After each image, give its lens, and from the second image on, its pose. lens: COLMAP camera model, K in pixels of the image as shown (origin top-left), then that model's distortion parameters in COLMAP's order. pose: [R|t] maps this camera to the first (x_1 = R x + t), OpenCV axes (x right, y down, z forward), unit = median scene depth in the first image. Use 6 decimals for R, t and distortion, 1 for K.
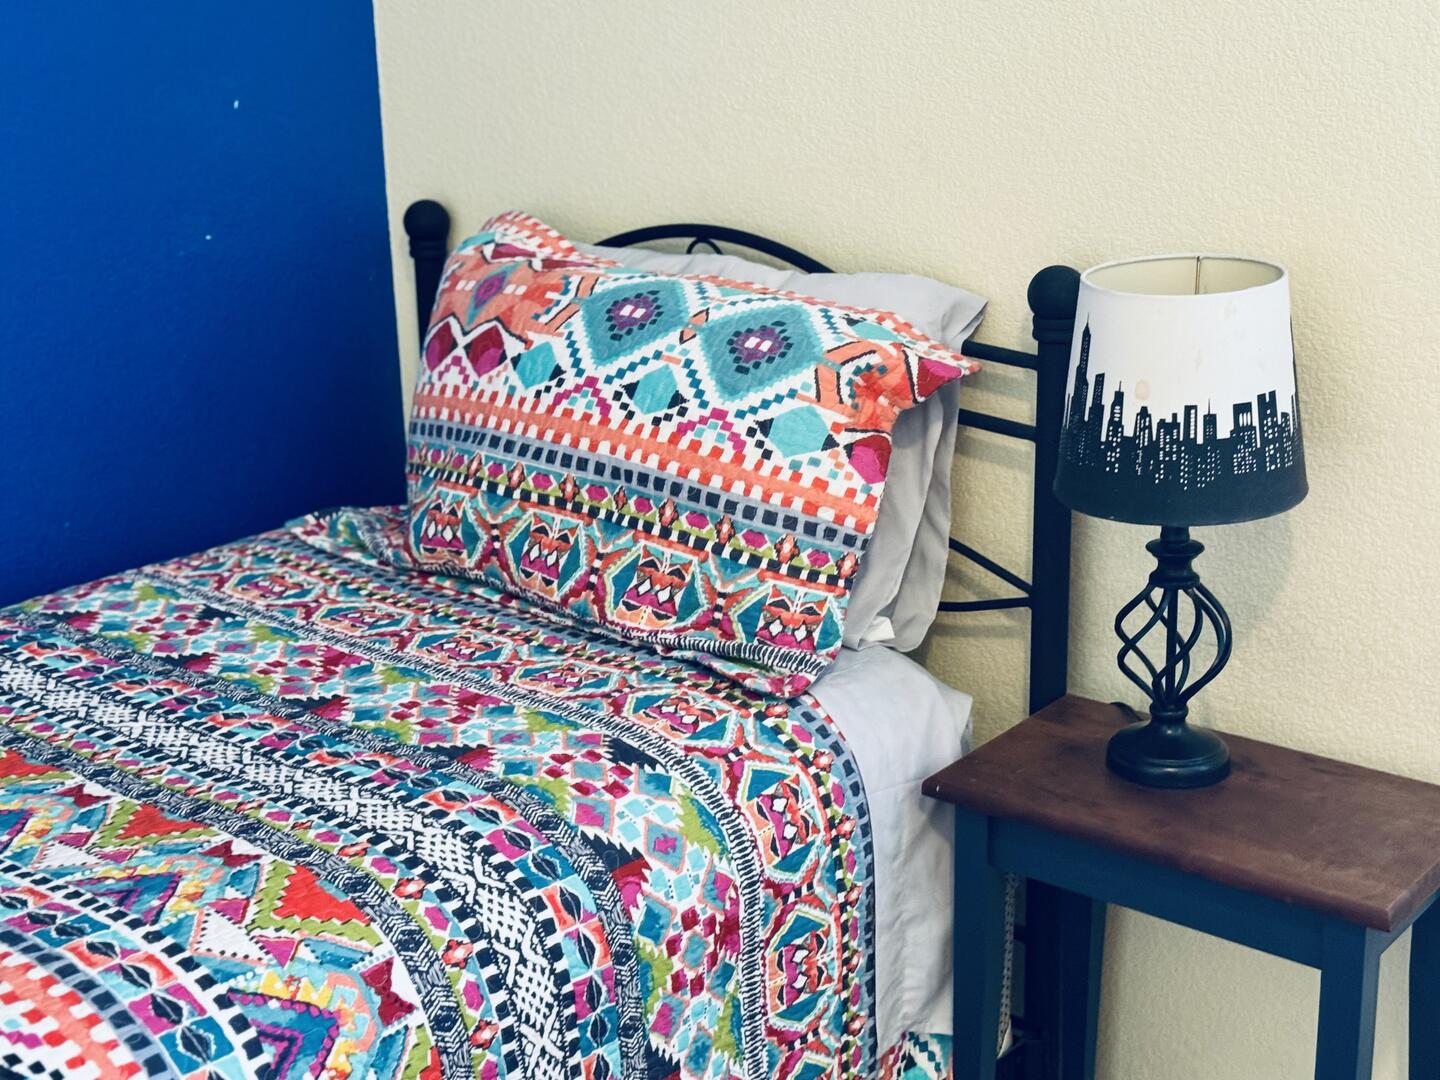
lens RADIAL K [[2128.3, 0, 722.0], [0, 2128.3, 537.5], [0, 0, 1]] dist [0.140039, 0.000000]
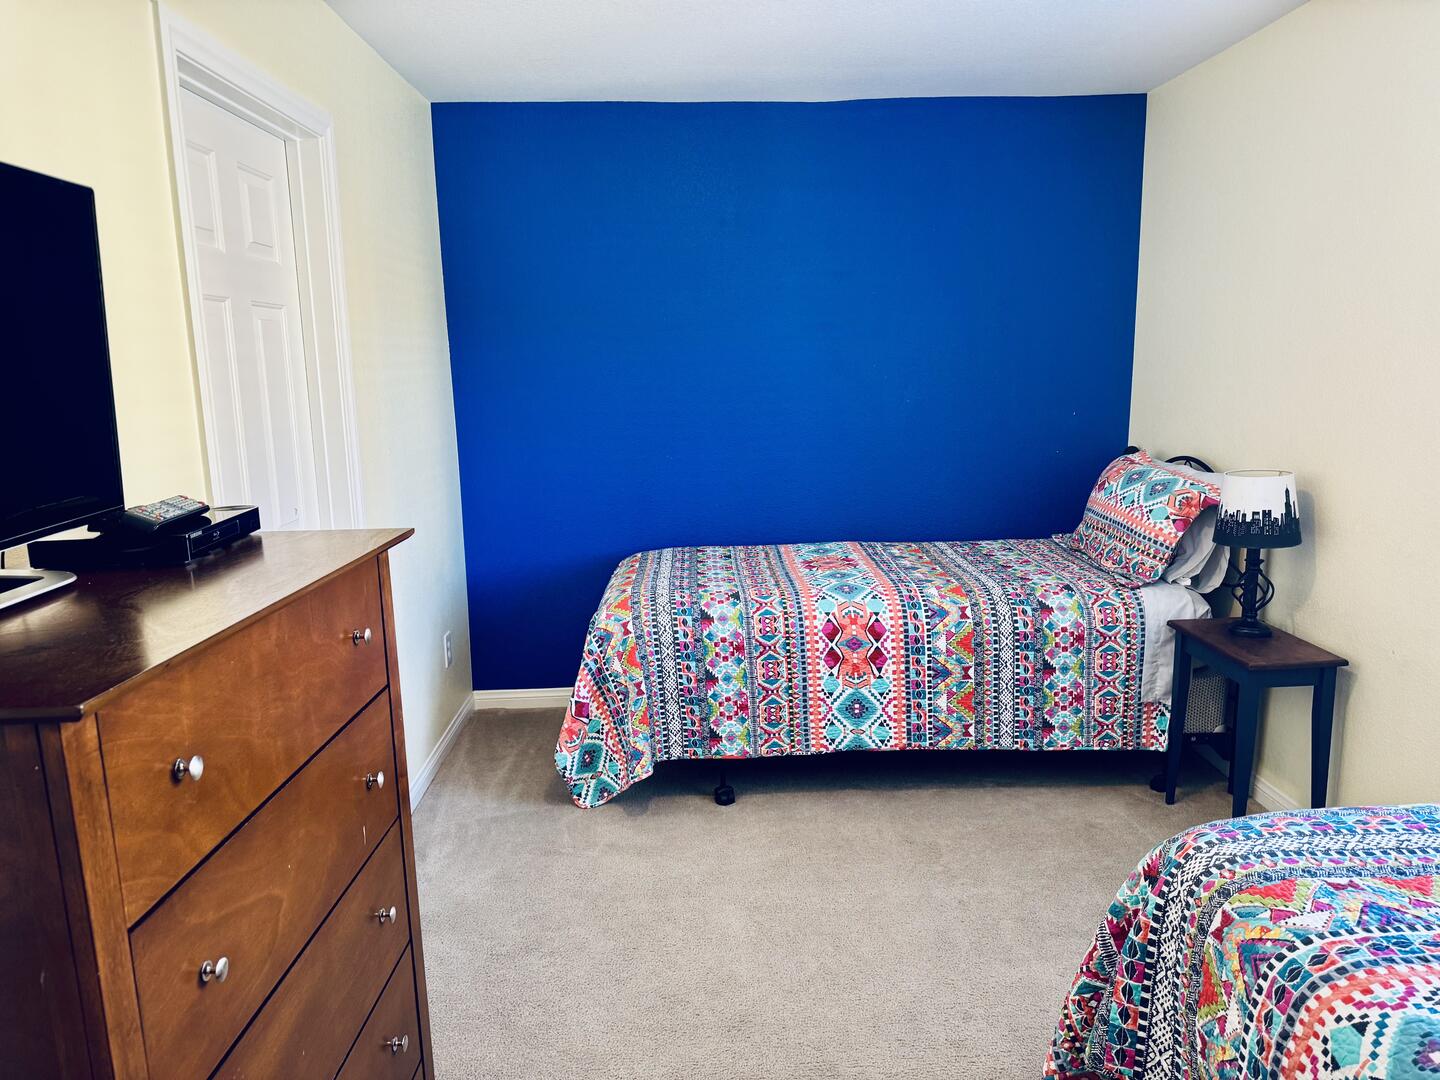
lens RADIAL K [[1023.4, 0, 719.6], [0, 1023.4, 541.1], [0, 0, 1]] dist [0.031365, -0.050145]
pose [[0.688595, 0.145900, -0.710317, 0.753062], [-0.203875, 0.978991, 0.003445, 0.134588], [0.695896, 0.142444, 0.703874, -0.629523]]
